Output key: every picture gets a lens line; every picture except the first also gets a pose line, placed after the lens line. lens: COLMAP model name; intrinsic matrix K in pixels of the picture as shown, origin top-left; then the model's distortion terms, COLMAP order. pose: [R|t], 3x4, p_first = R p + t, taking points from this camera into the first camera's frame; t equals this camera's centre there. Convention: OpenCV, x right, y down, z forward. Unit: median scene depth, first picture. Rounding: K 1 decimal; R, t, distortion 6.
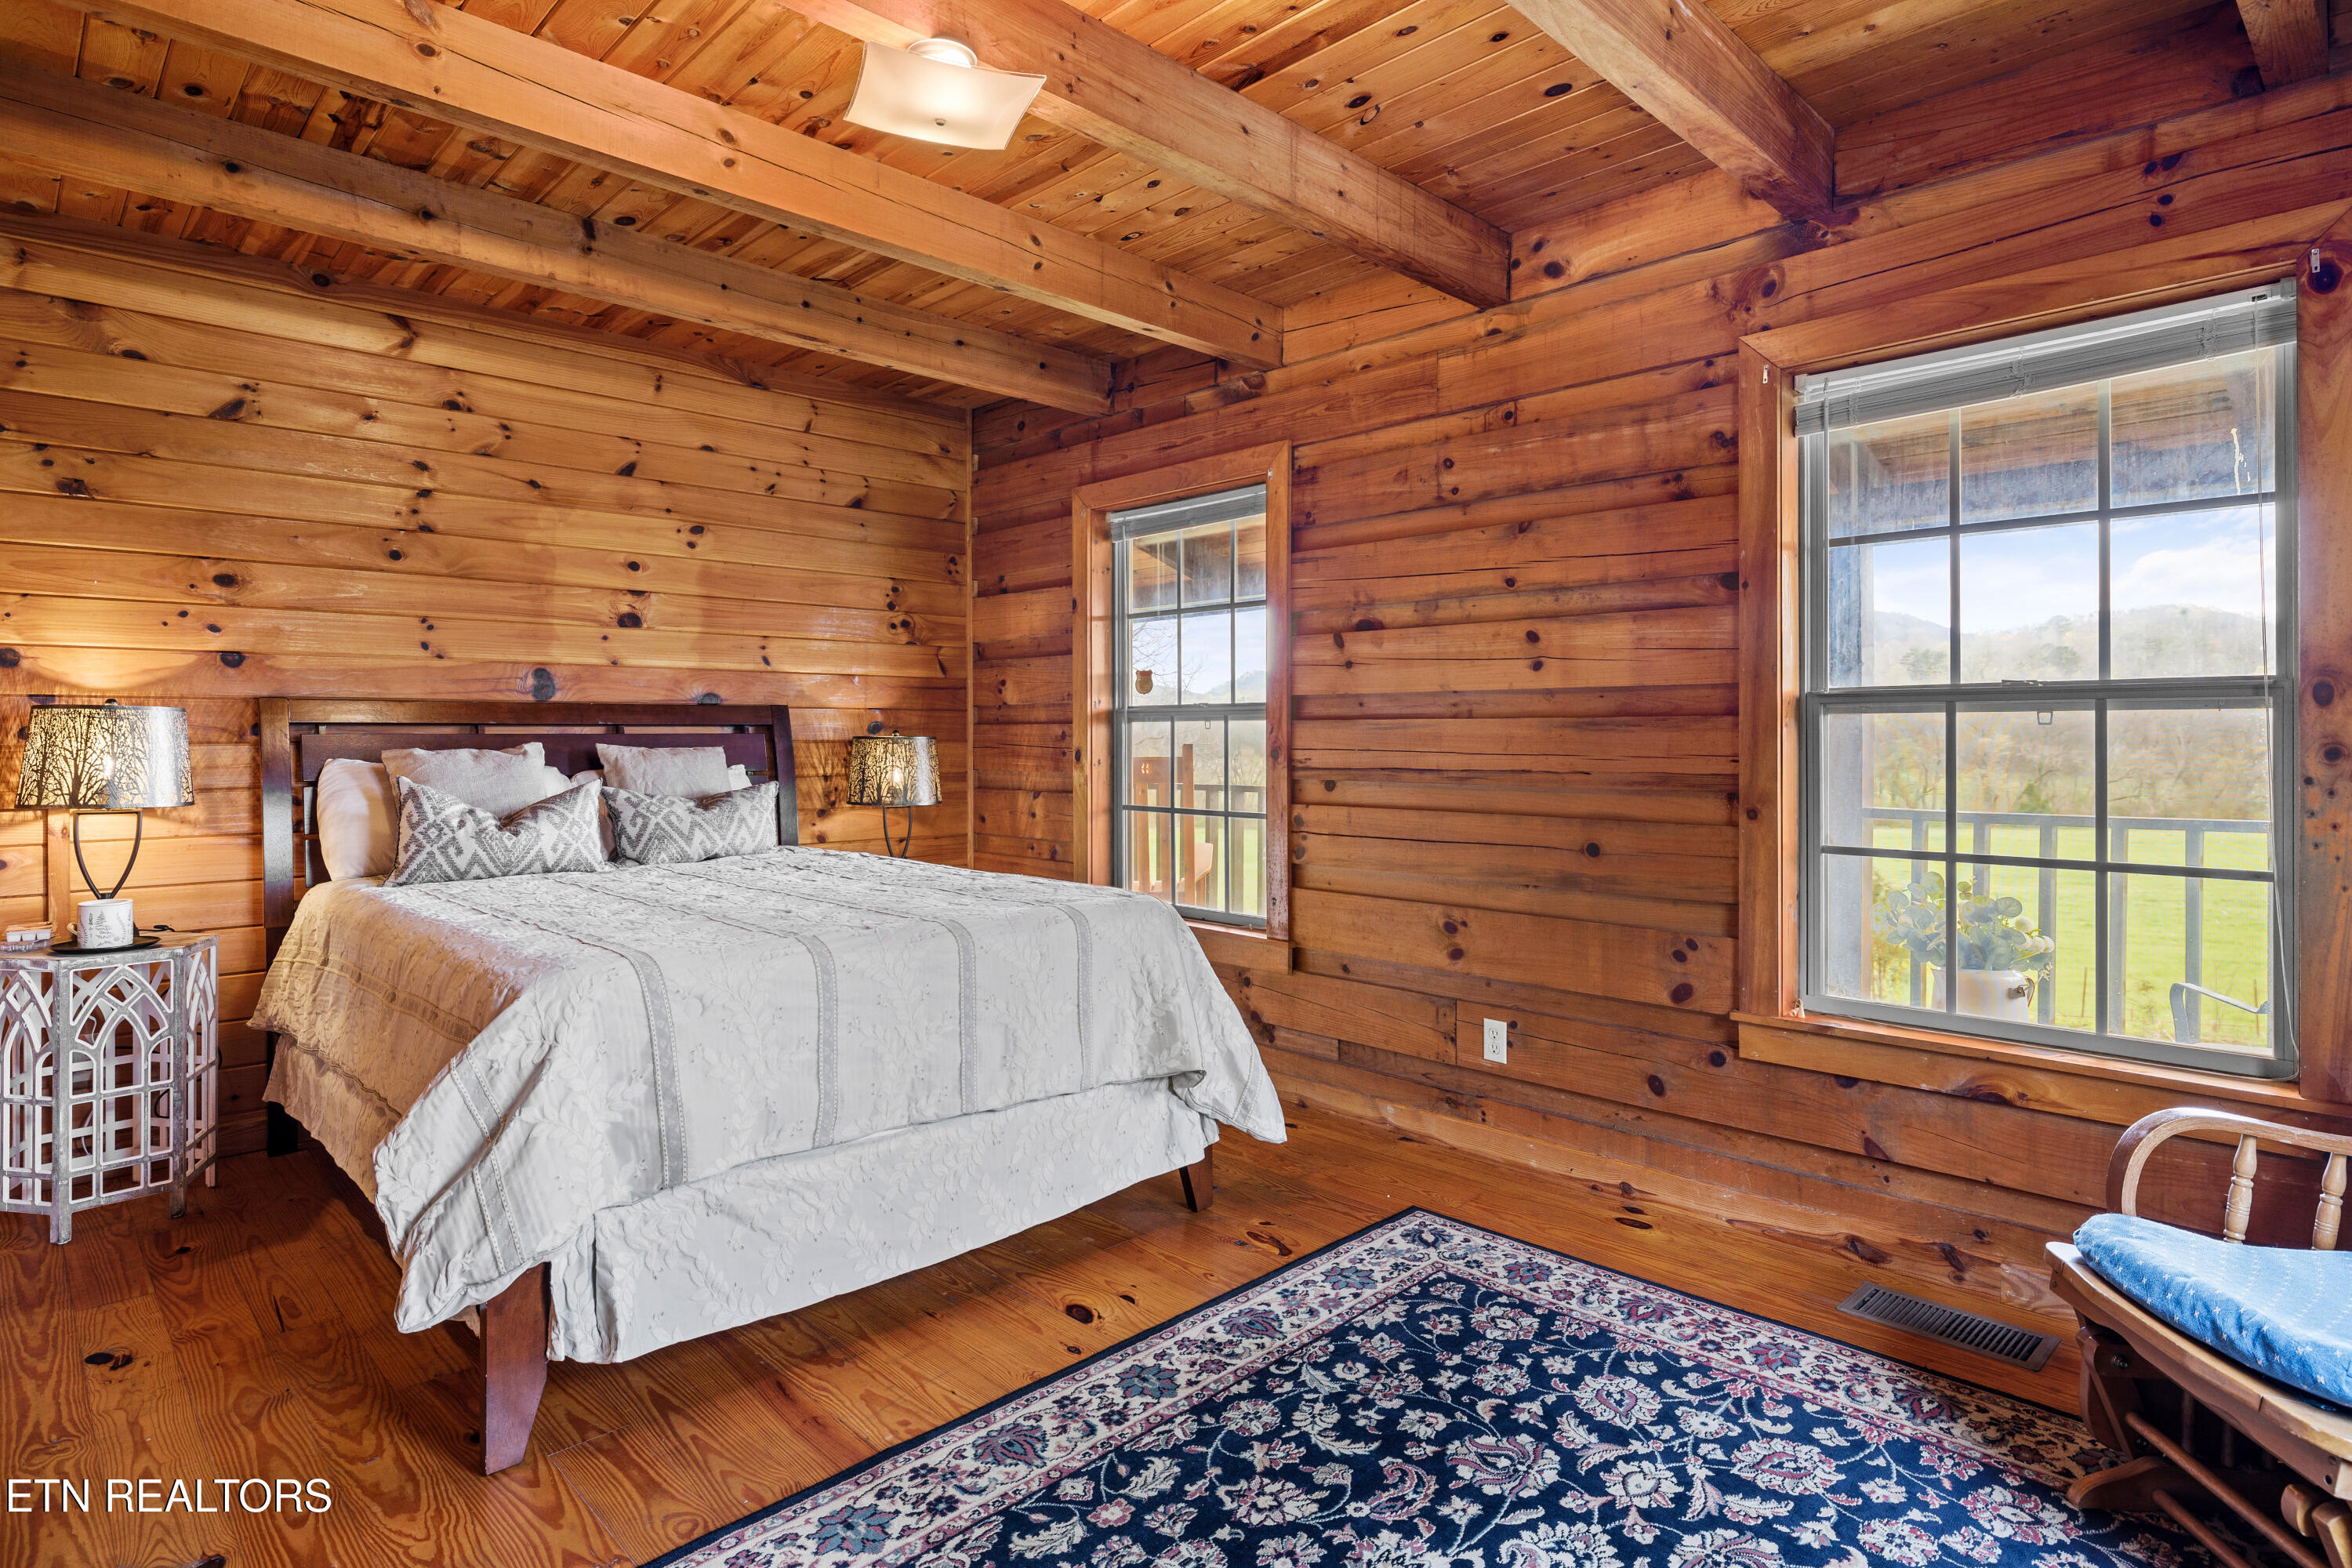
lens RADIAL K [[1256.1, 0, 1151.1], [0, 1256.1, 745.5], [0, 0, 1]] dist [-0.005424, -0.000909]
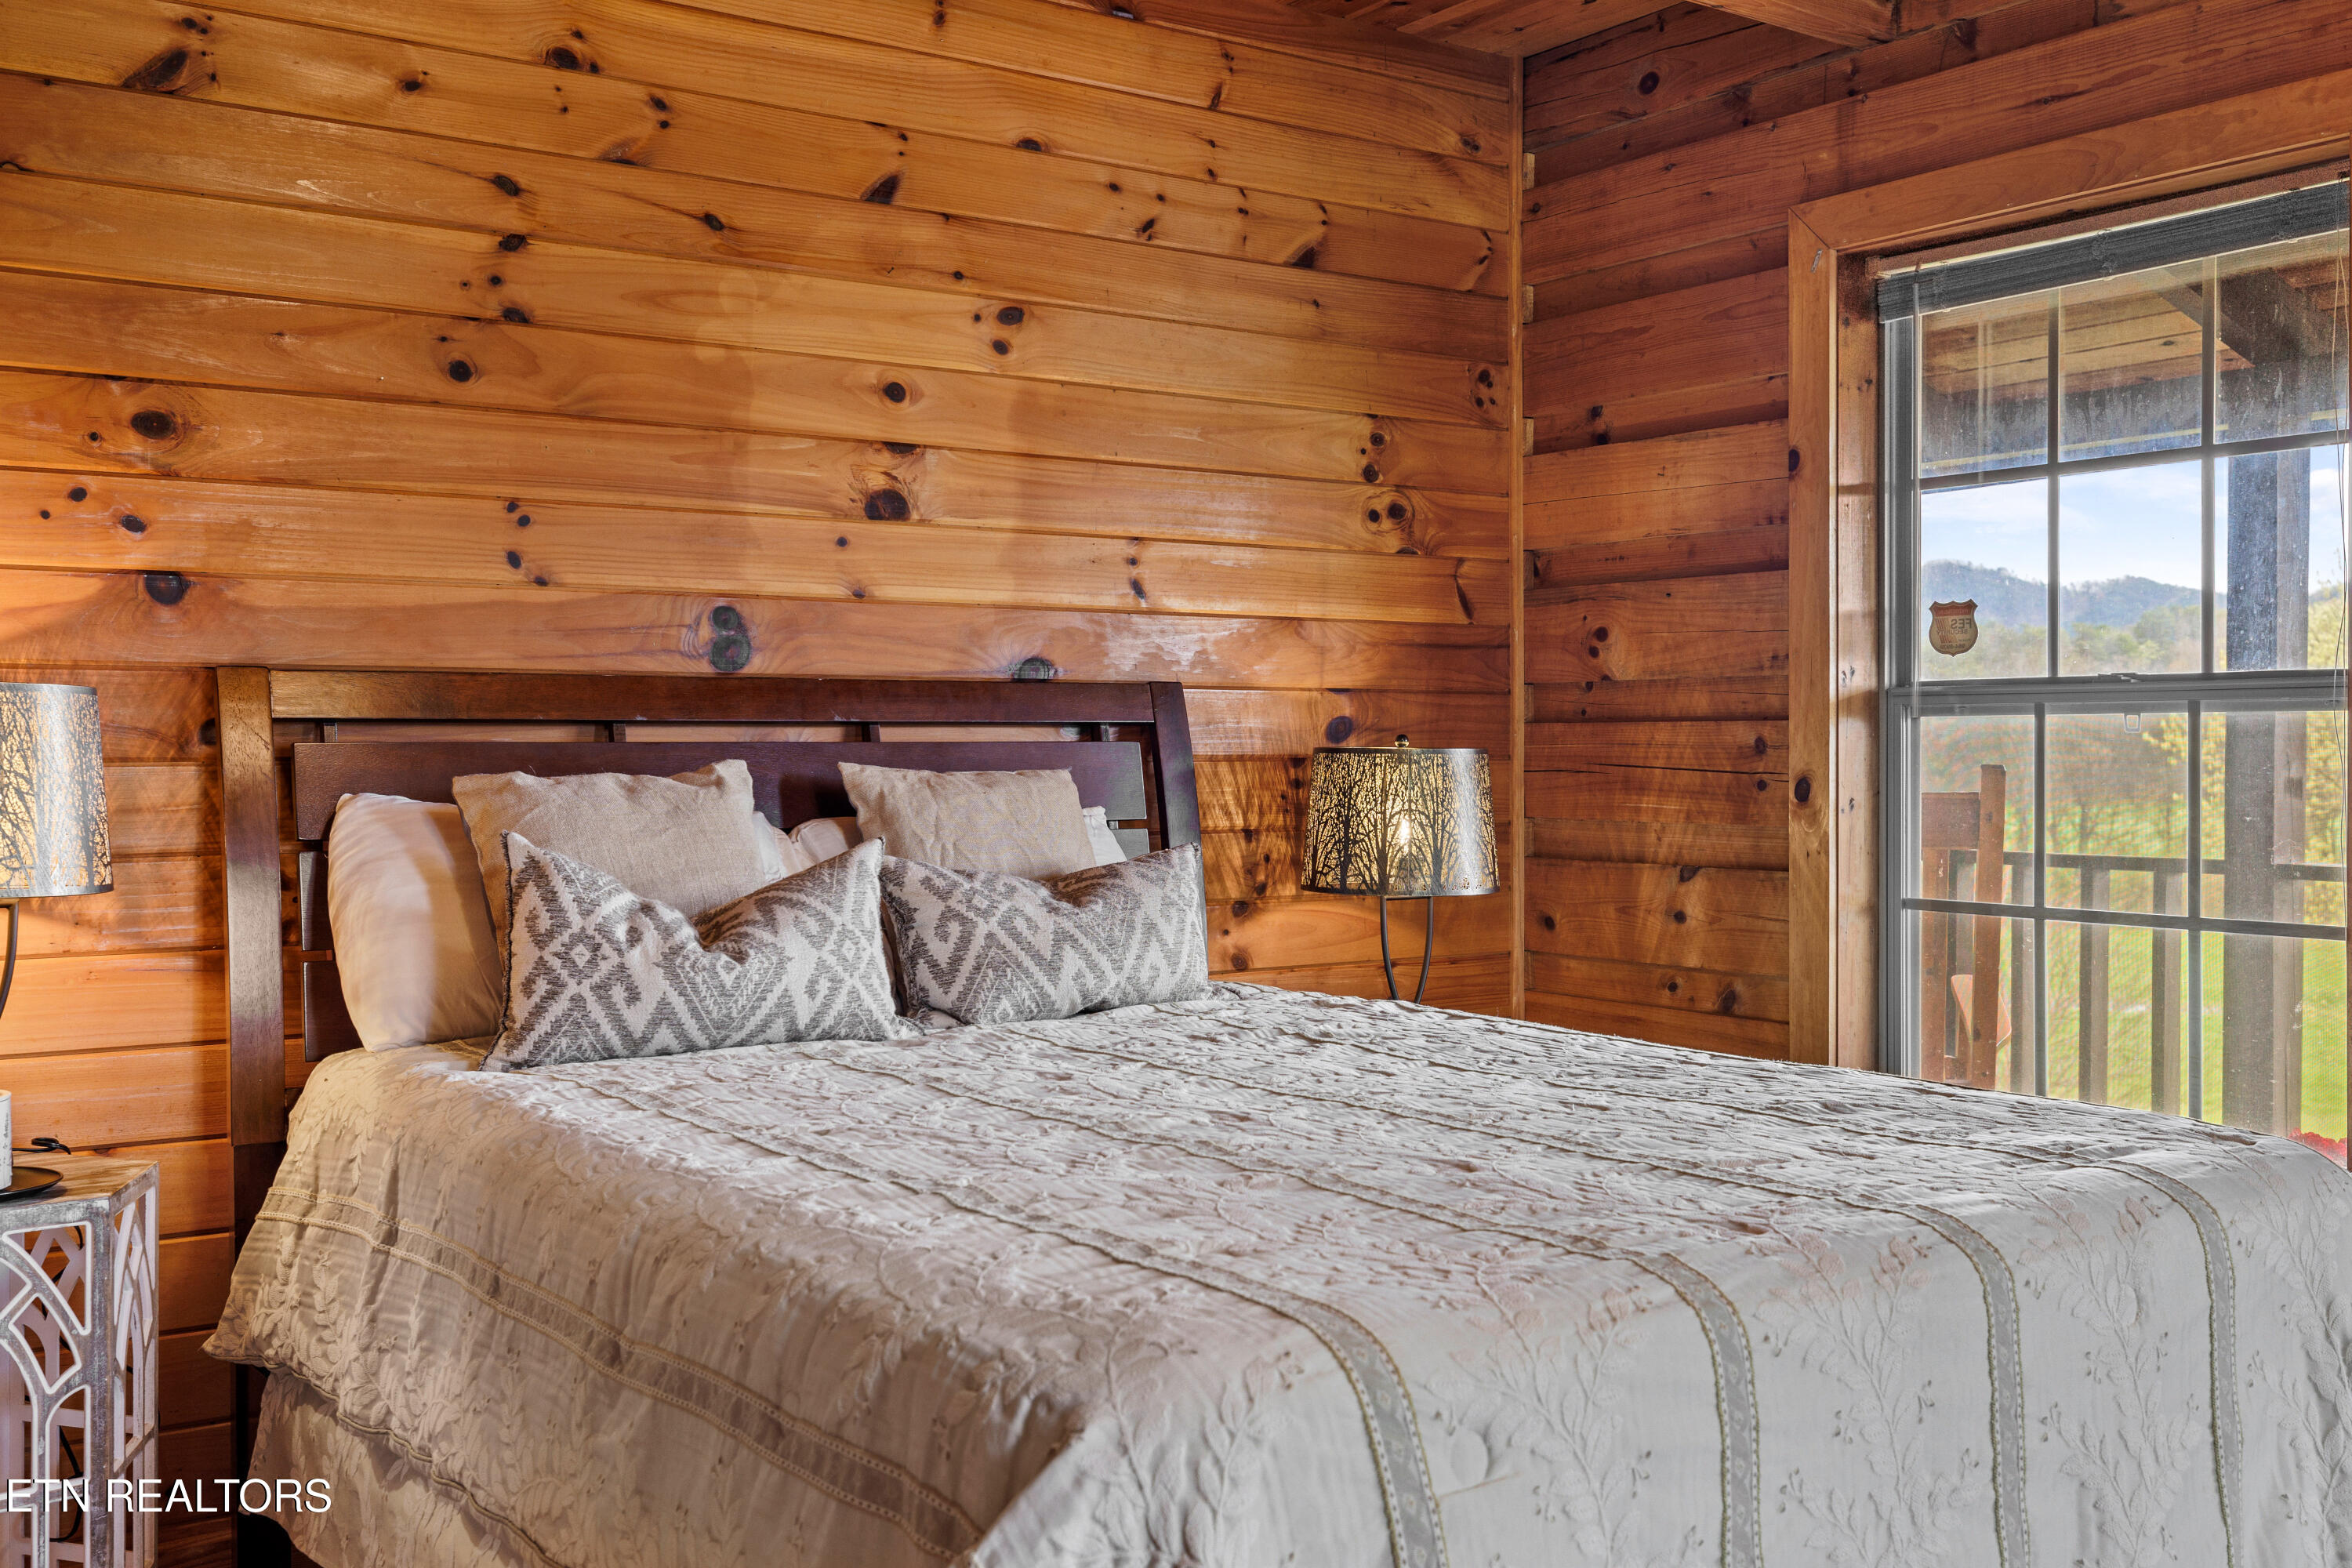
lens RADIAL K [[2321.3, 0, 1179.9], [0, 2321.3, 779.1], [0, 0, 1]] dist [-0.004661, 0.000000]
pose [[0.987837, 0.002621, -0.155470, -0.217416], [-0.001686, 0.999980, 0.006146, -0.001003], [0.155483, -0.005809, 0.987821, 0.183670]]
